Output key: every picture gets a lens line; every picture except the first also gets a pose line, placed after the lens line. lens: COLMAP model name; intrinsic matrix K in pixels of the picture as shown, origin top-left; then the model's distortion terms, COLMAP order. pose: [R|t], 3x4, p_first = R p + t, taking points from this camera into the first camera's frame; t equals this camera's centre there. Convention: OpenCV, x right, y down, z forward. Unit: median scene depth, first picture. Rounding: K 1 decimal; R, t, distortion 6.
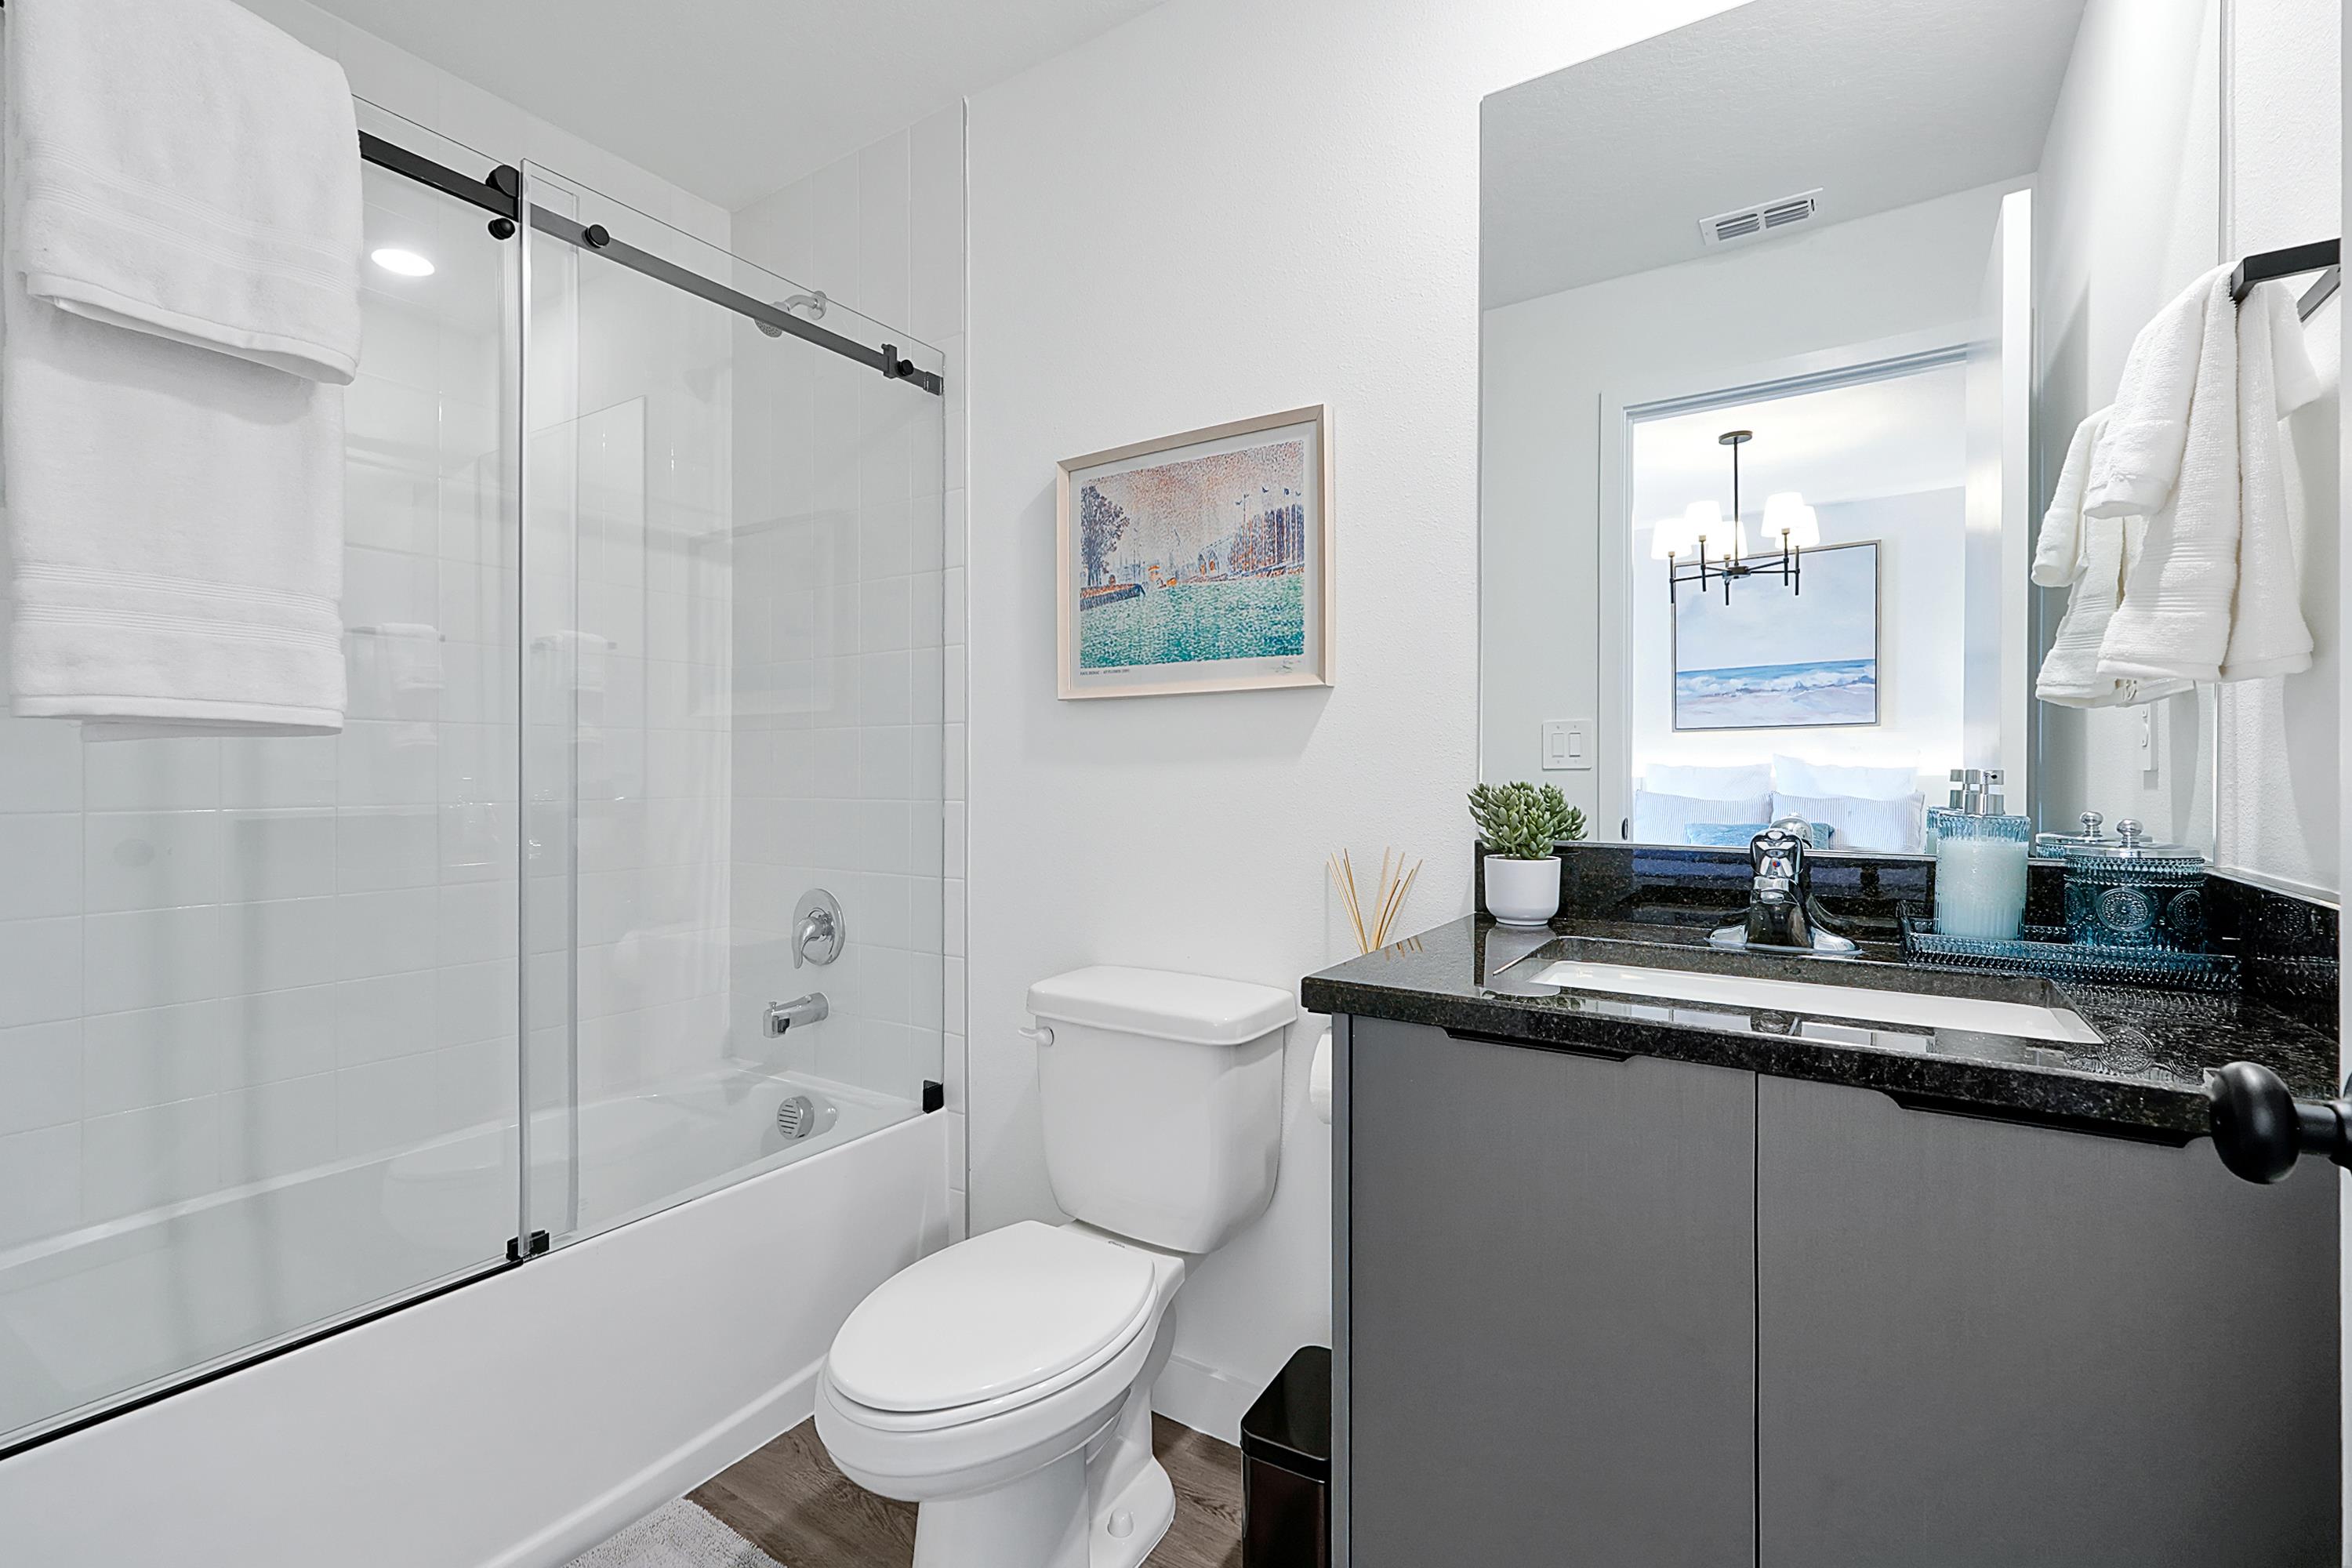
lens RADIAL K [[1019.0, 0, 1176.0], [0, 1019.0, 784.0], [0, 0, 1]] dist [0.000221, 0.000020]
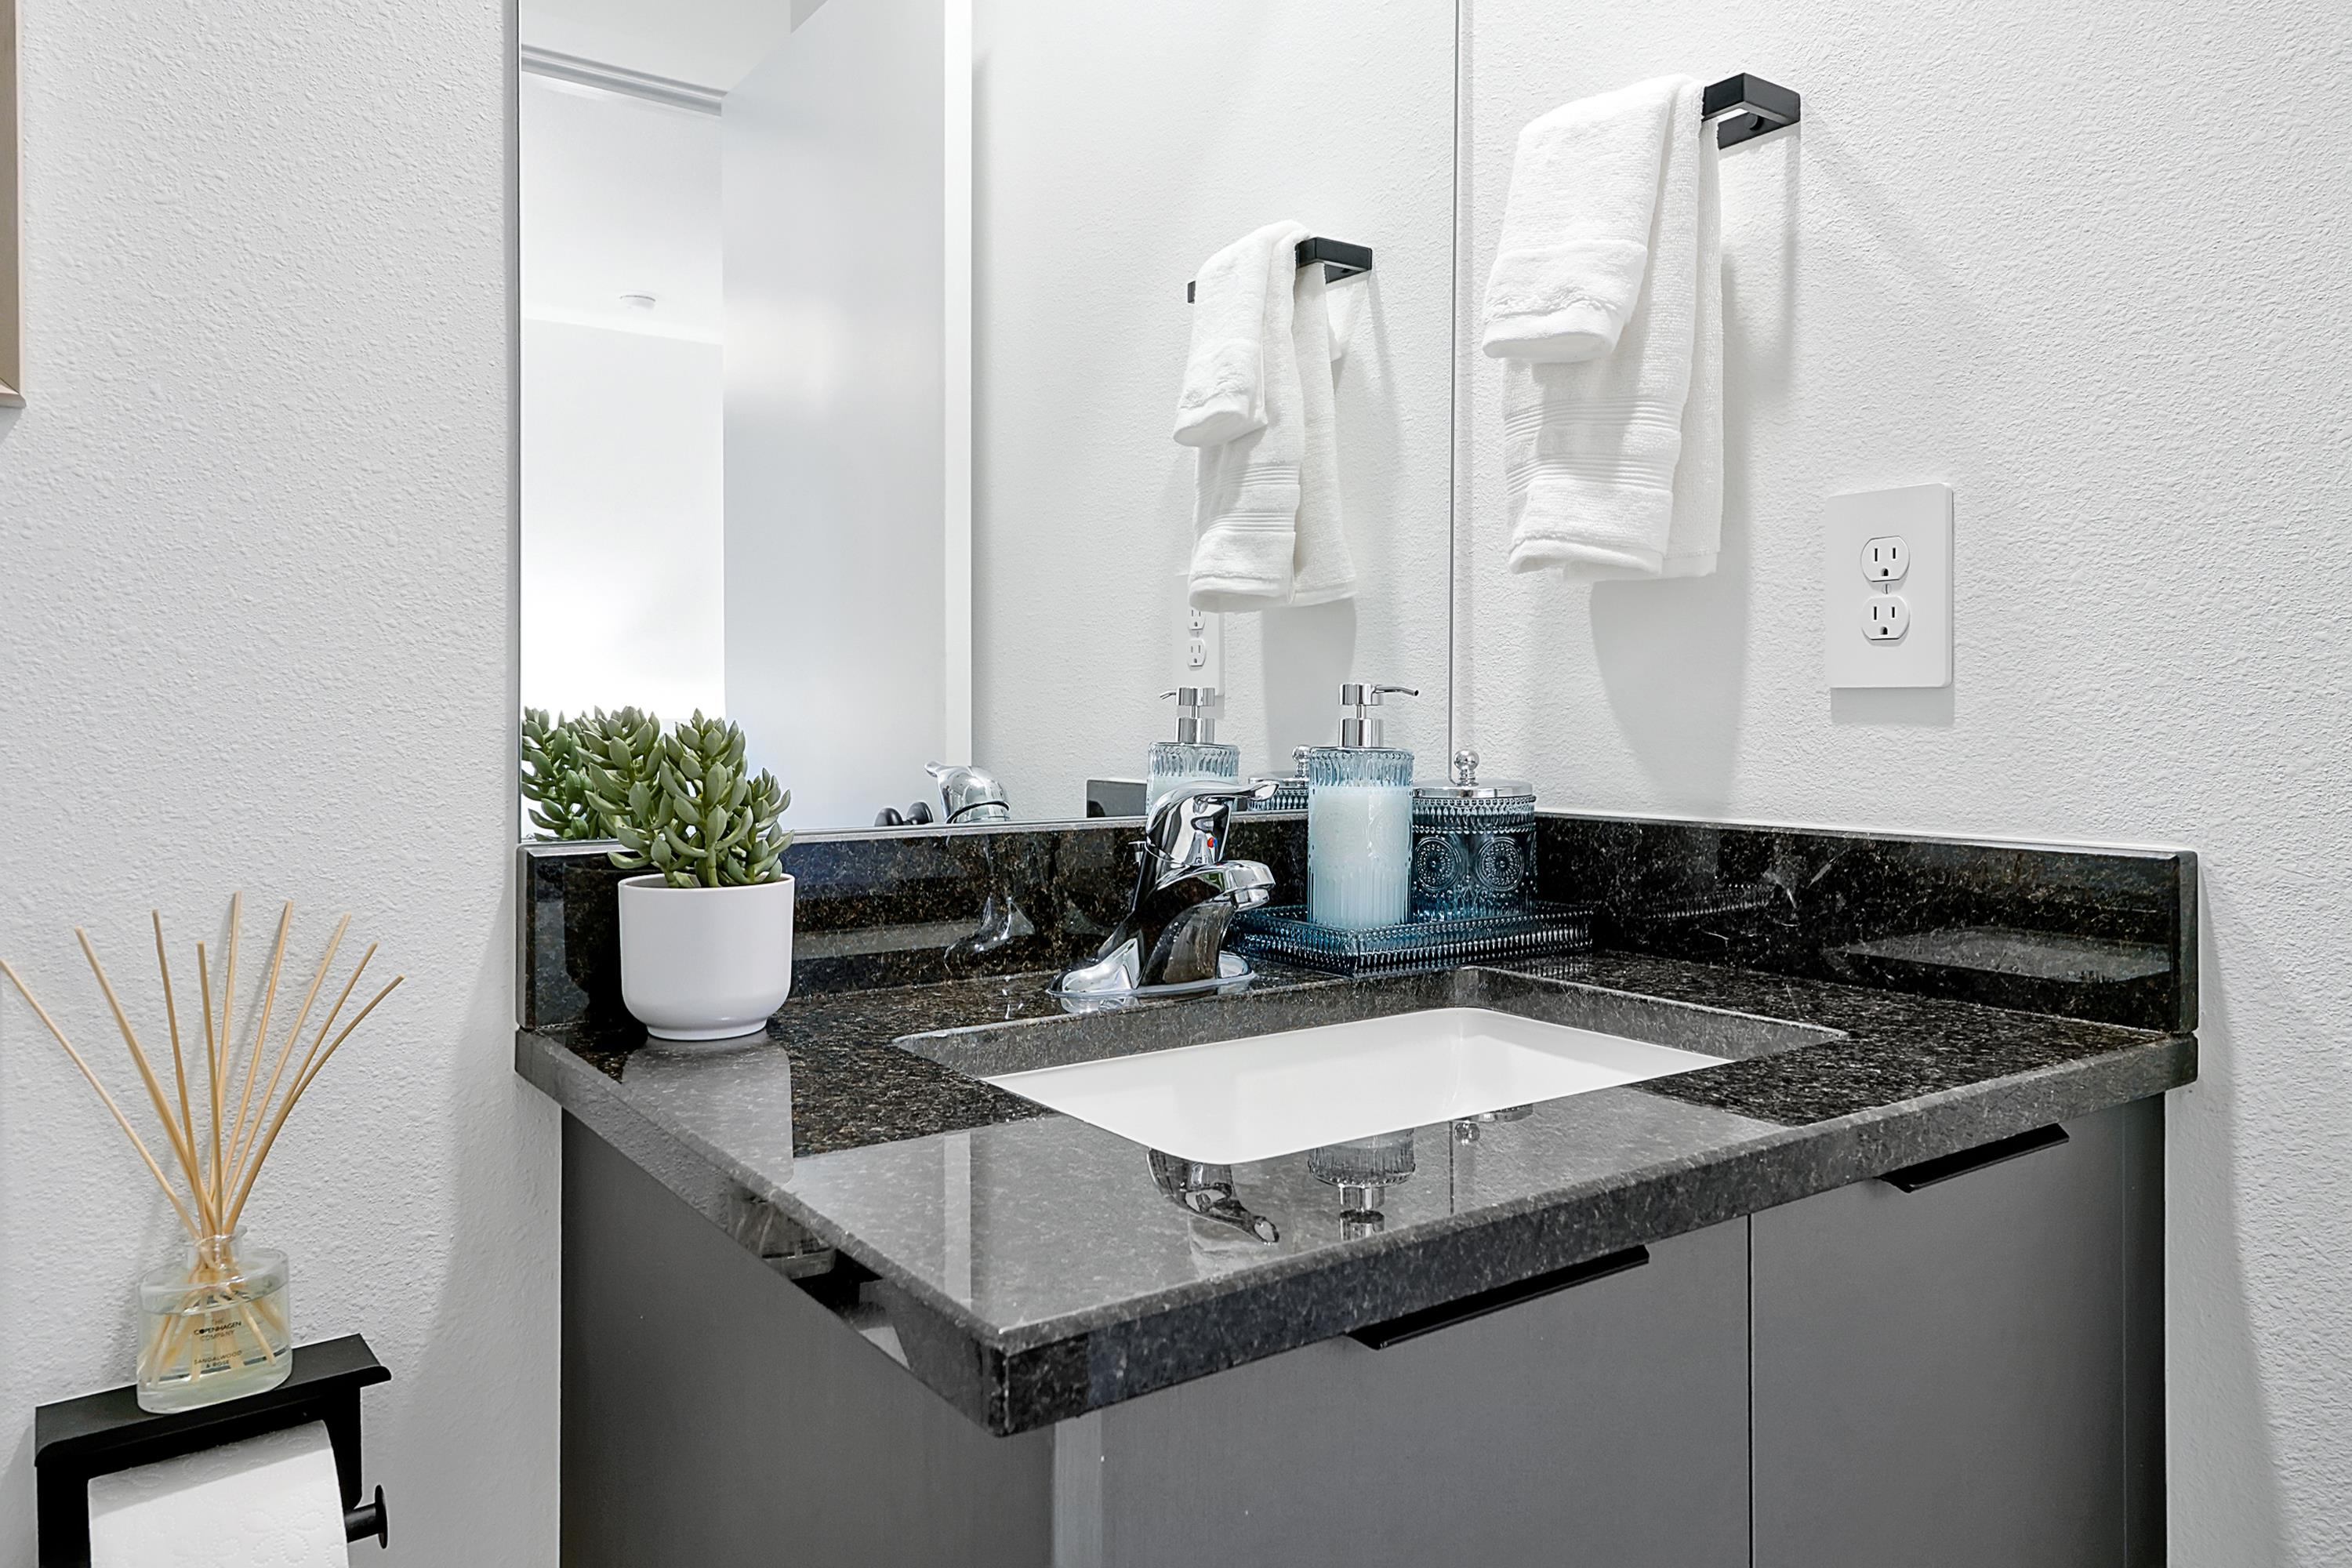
lens RADIAL K [[1578.1, 0, 1176.7], [0, 1578.1, 727.0], [0, 0, 1]] dist [-0.000245, -0.000040]
pose [[0.347005, -0.000536, 0.937863, -0.299028], [0.012207, 0.999918, -0.003945, 0.020260], [-0.937784, 0.012817, 0.346983, 0.863239]]
